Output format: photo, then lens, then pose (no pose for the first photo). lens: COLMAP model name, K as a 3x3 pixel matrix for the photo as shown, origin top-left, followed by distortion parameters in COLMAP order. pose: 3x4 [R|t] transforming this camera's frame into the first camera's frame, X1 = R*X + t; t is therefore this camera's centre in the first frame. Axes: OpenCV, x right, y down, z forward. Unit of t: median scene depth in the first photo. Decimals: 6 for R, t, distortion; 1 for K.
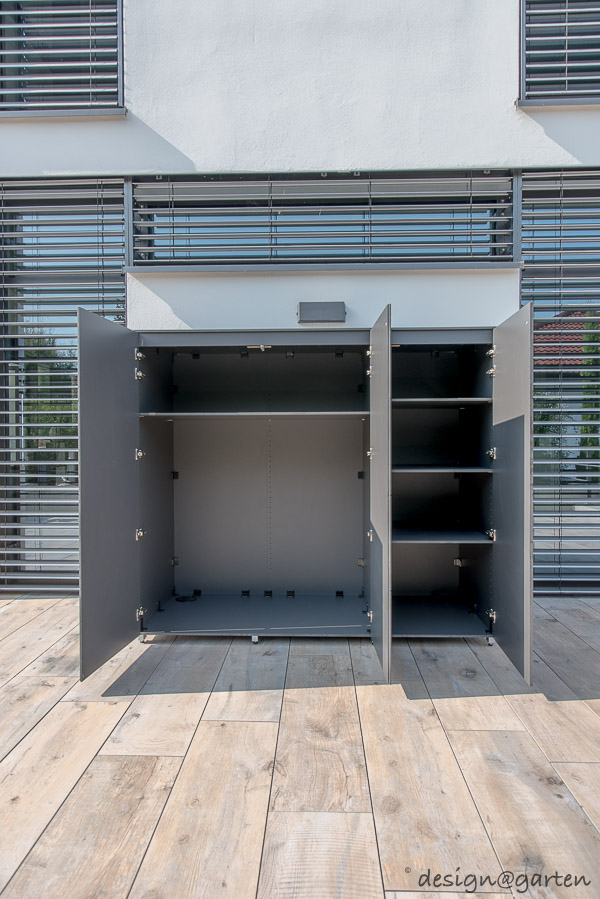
lens RADIAL K [[626.9, 0, 299.2], [0, 626.9, 421.9], [0, 0, 1]] dist [0.009054, 0.001377]
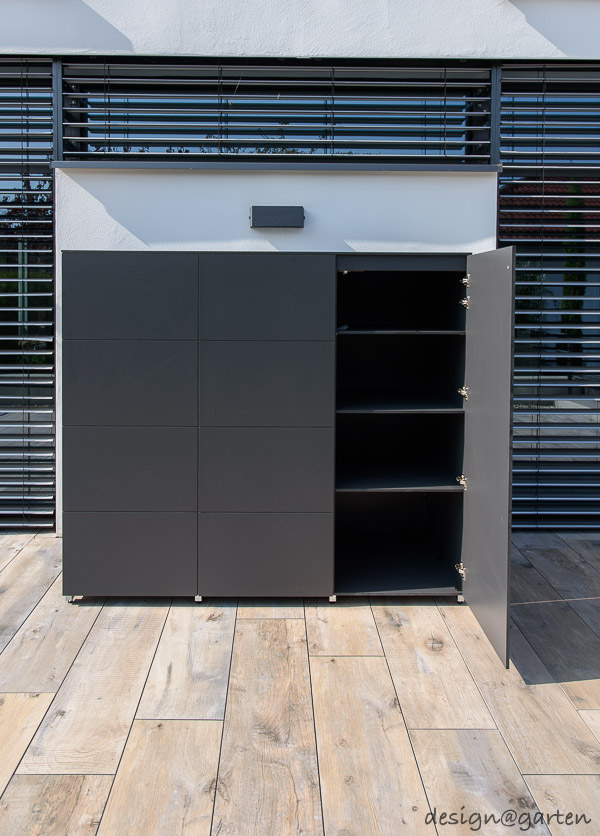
lens RADIAL K [[699.0, 0, 285.0], [0, 699.0, 296.2], [0, 0, 1]] dist [0.004239, 0.000142]
pose [[0.999013, 0.003997, 0.044246, 0.008960], [-0.005296, 0.999558, 0.029267, -0.150953], [-0.044110, -0.029472, 0.998592, 0.023596]]
